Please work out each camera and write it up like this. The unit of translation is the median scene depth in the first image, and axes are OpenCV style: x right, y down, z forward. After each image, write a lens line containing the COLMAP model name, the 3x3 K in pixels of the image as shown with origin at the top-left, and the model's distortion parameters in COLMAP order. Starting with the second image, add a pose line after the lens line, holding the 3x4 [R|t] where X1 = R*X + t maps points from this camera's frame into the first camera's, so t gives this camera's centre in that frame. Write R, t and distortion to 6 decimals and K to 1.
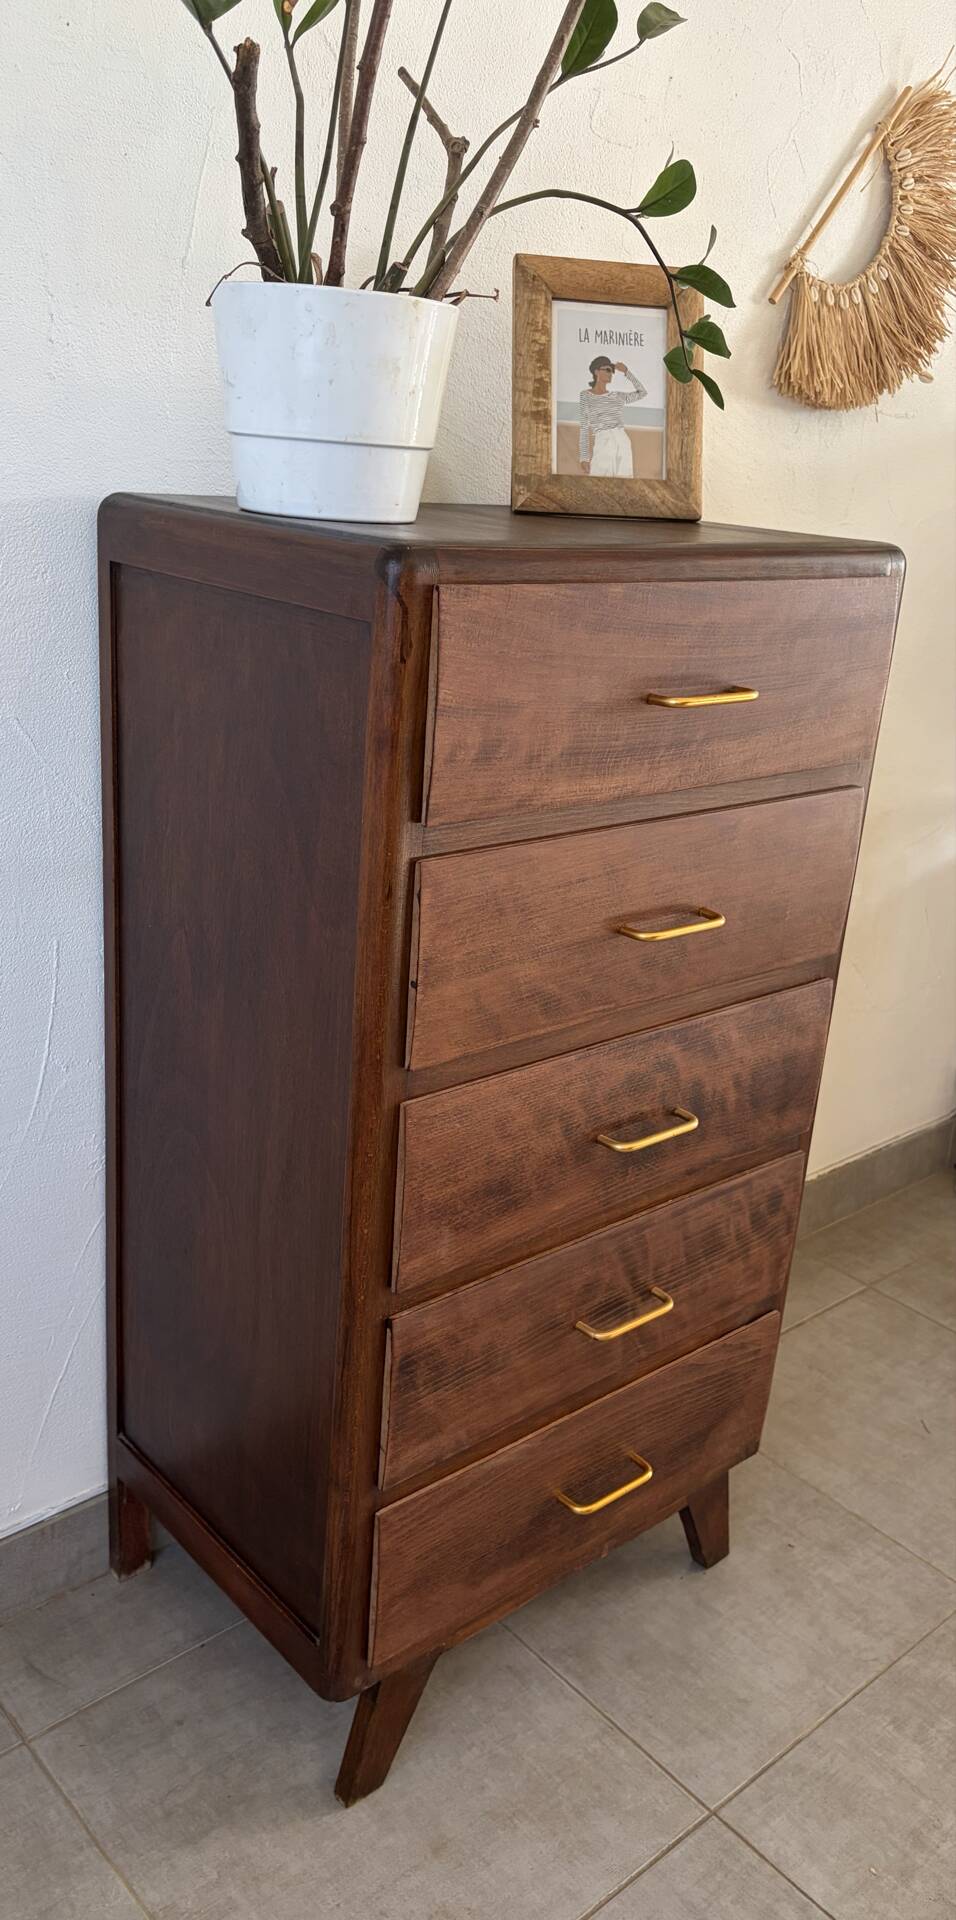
lens RADIAL K [[1489.5, 0, 476.8], [0, 1489.5, 970.5], [0, 0, 1]] dist [0.034634, -0.039142]
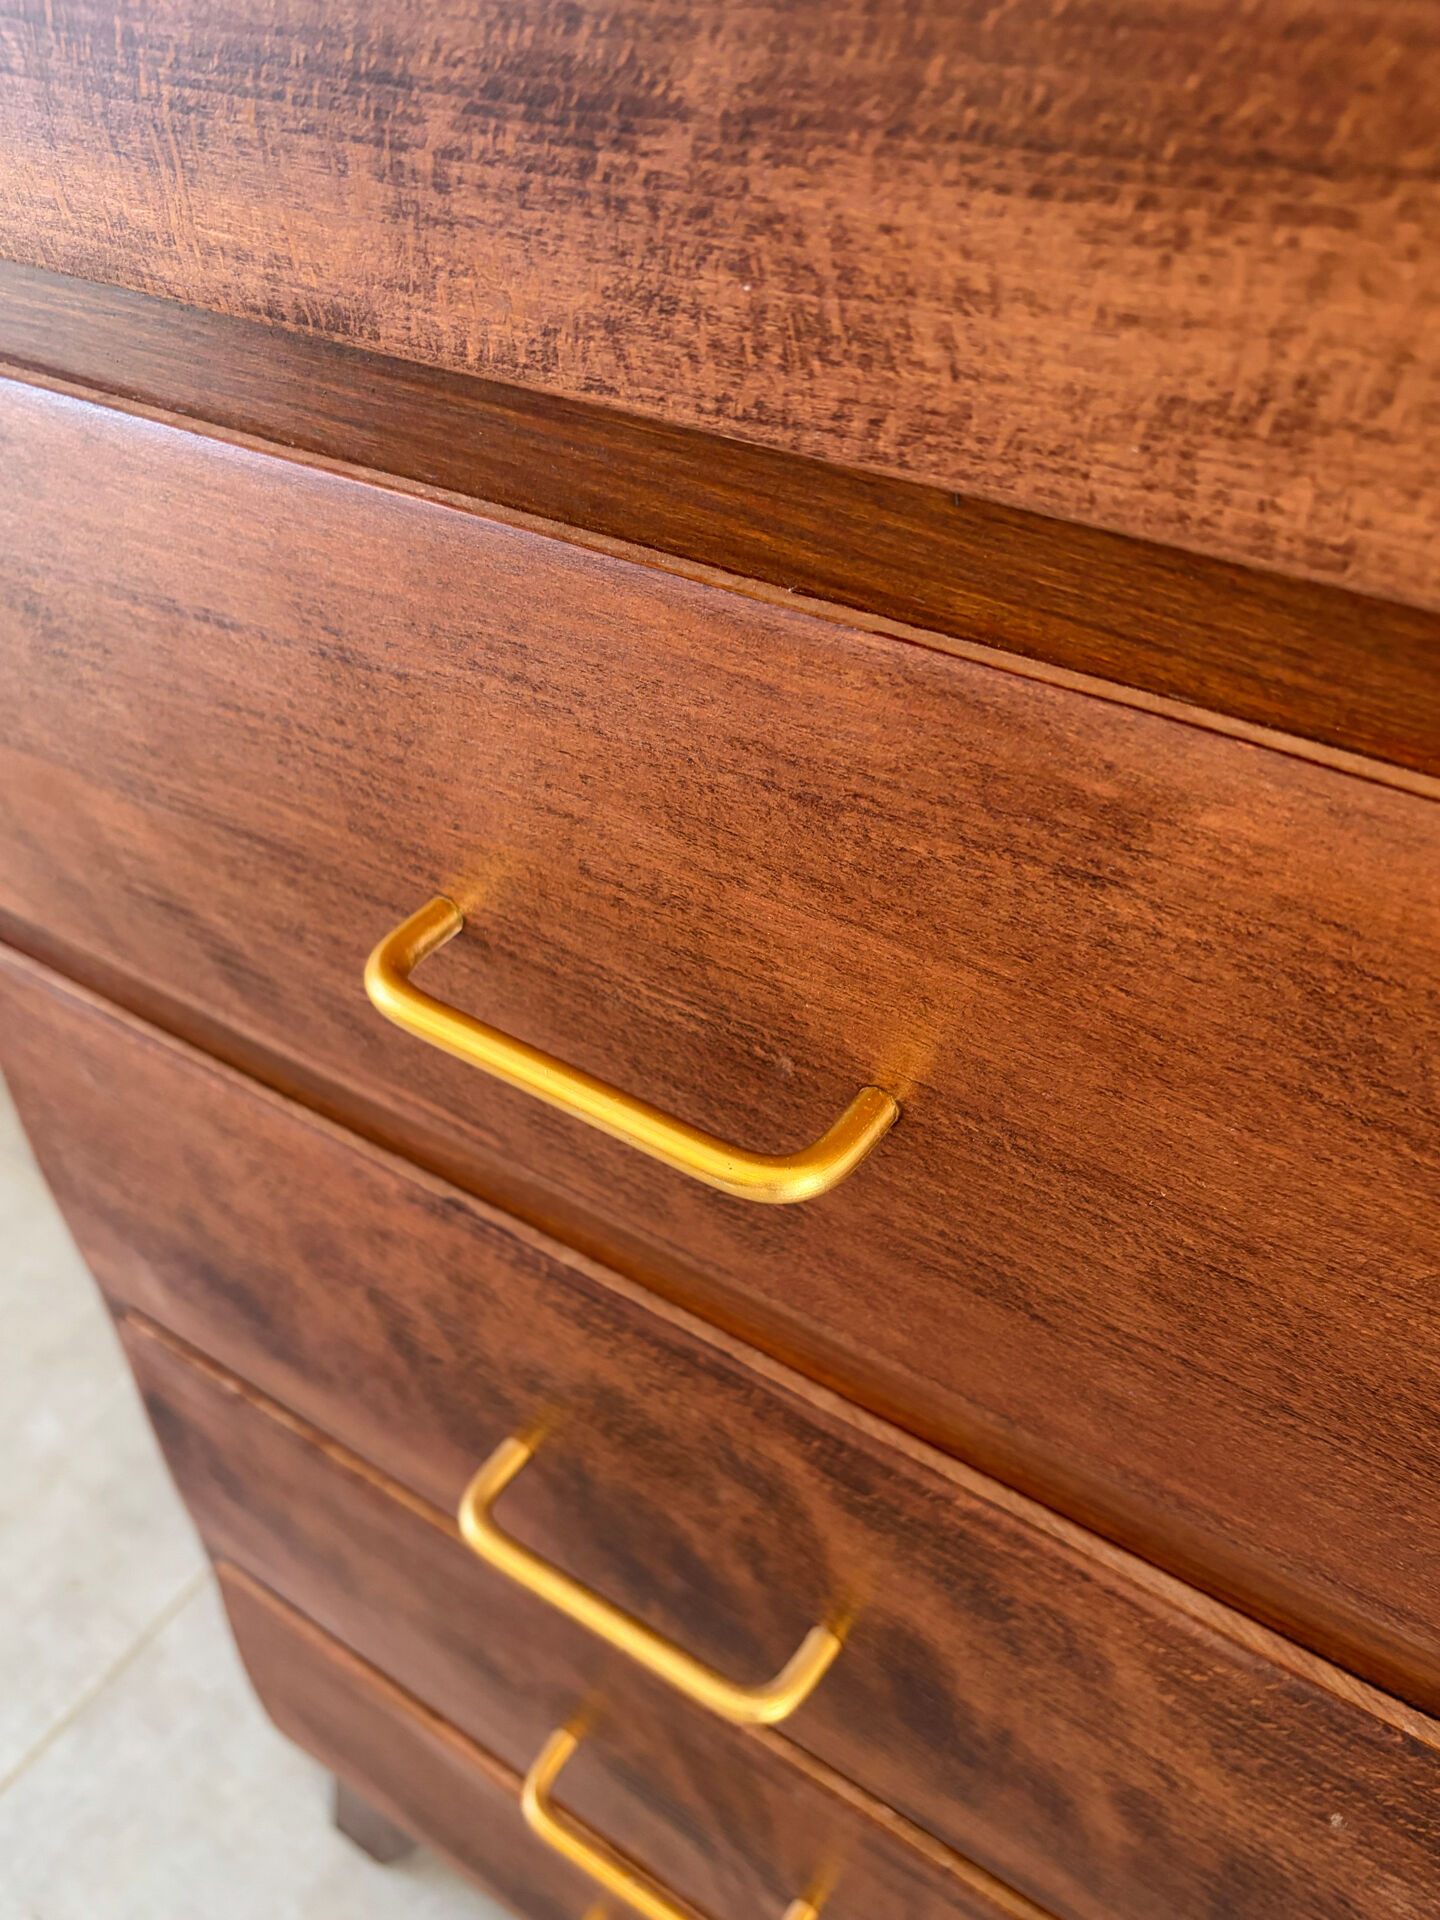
lens RADIAL K [[1496.7, 0, 736.6], [0, 1496.7, 947.8], [0, 0, 1]] dist [0.045152, -0.064061]
pose [[0.280386, 0.550173, -0.786571, 0.275126], [-0.320882, 0.826021, 0.463383, -0.136223], [0.904665, 0.122470, 0.408145, 0.830117]]
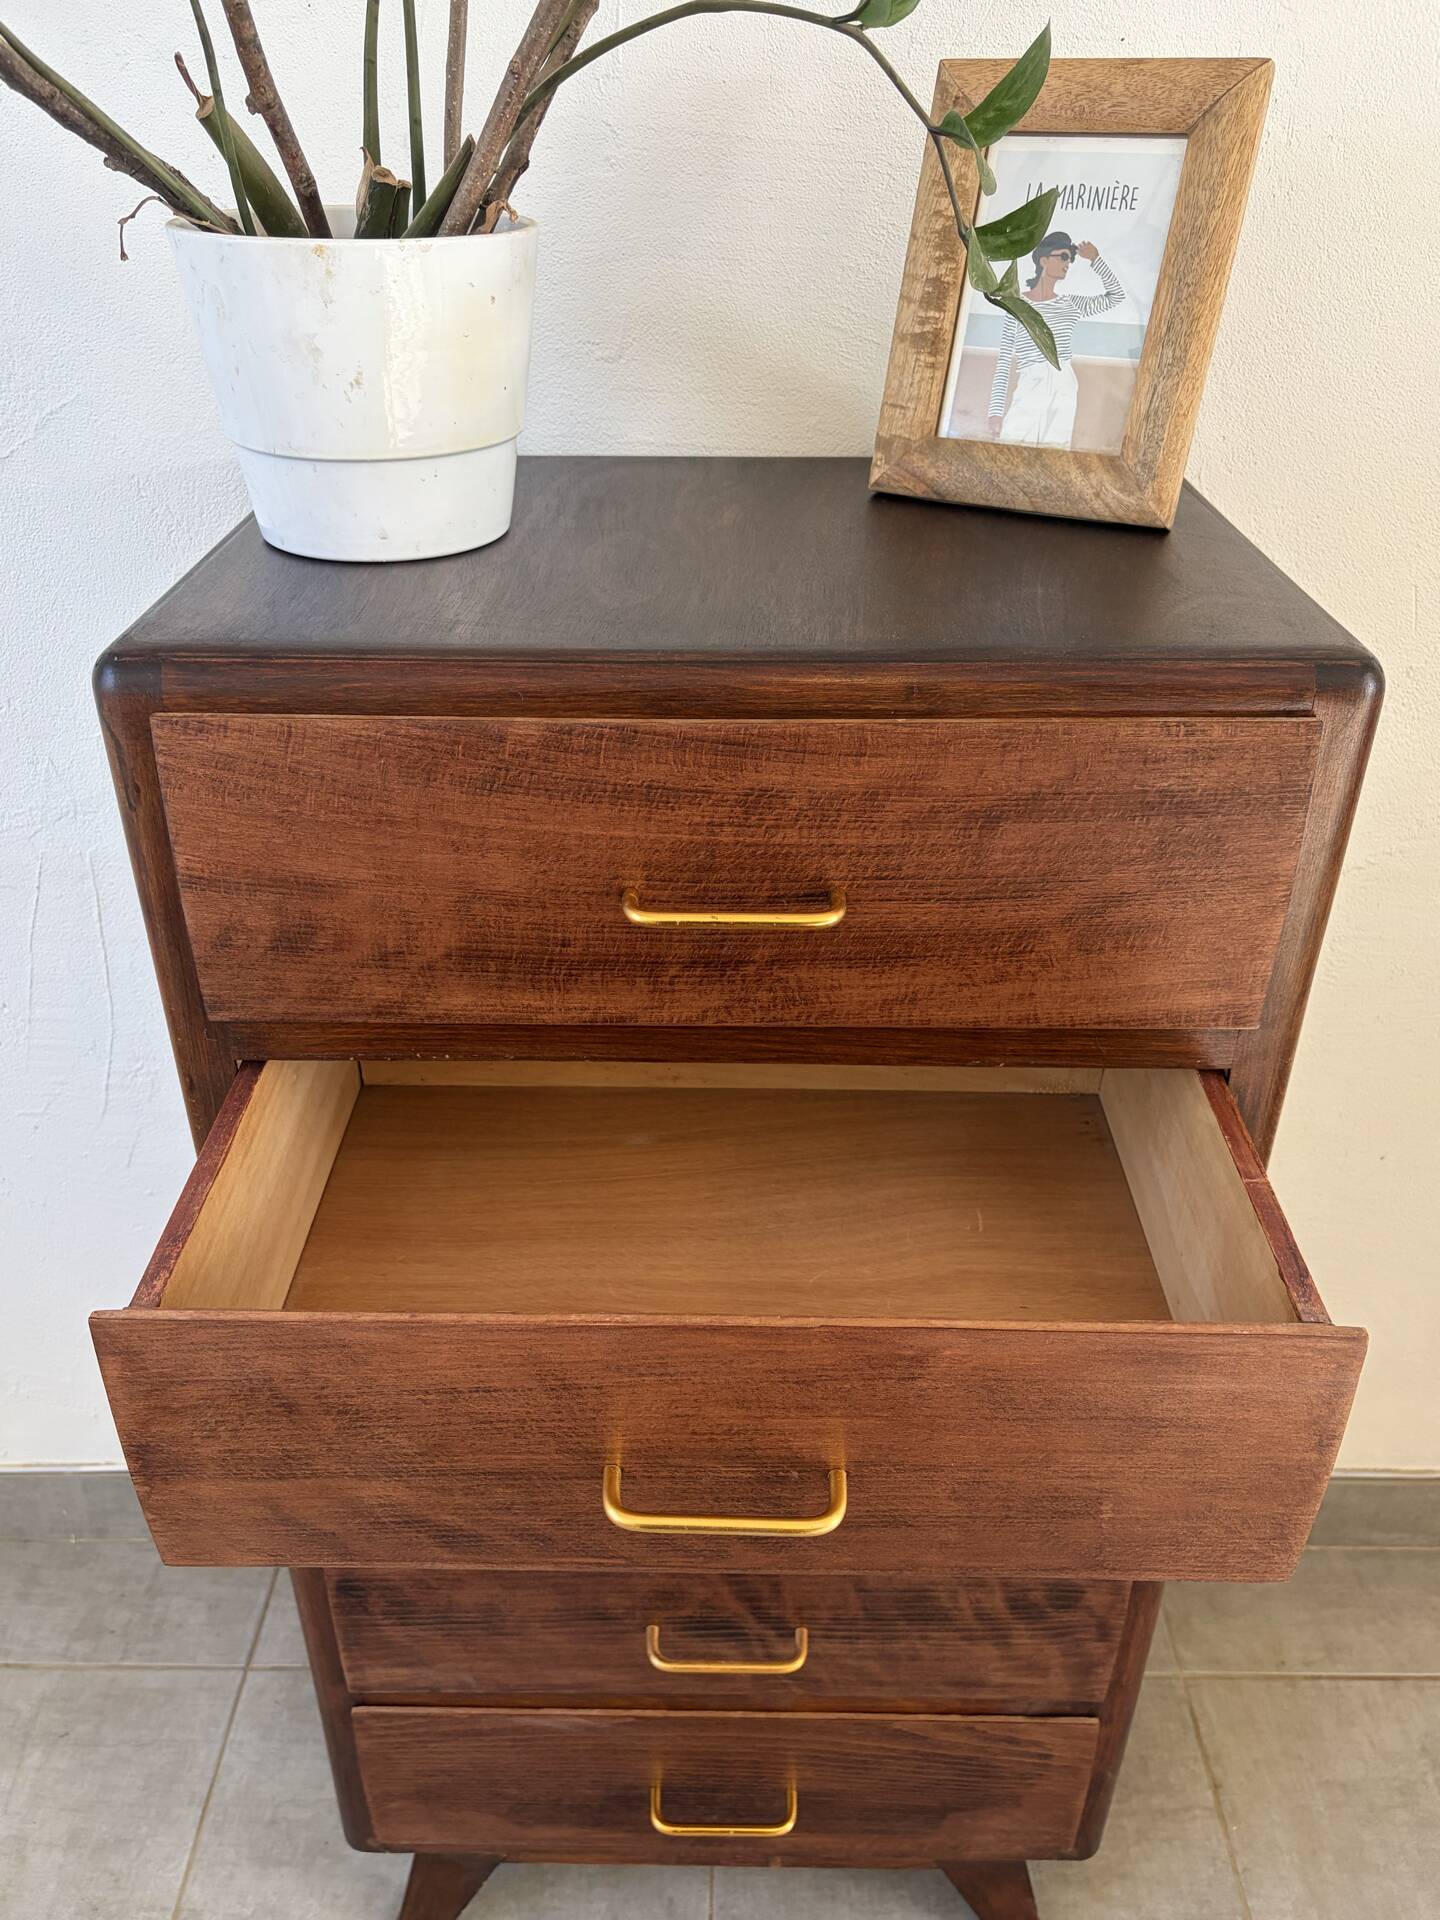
lens RADIAL K [[1496.7, 0, 712.3], [0, 1496.7, 973.5], [0, 0, 1]] dist [0.045152, -0.064061]
pose [[0.742233, 0.287241, -0.605461, 0.442860], [-0.180917, 0.955822, 0.231673, -0.251622], [0.645259, -0.062417, 0.761410, 0.452797]]
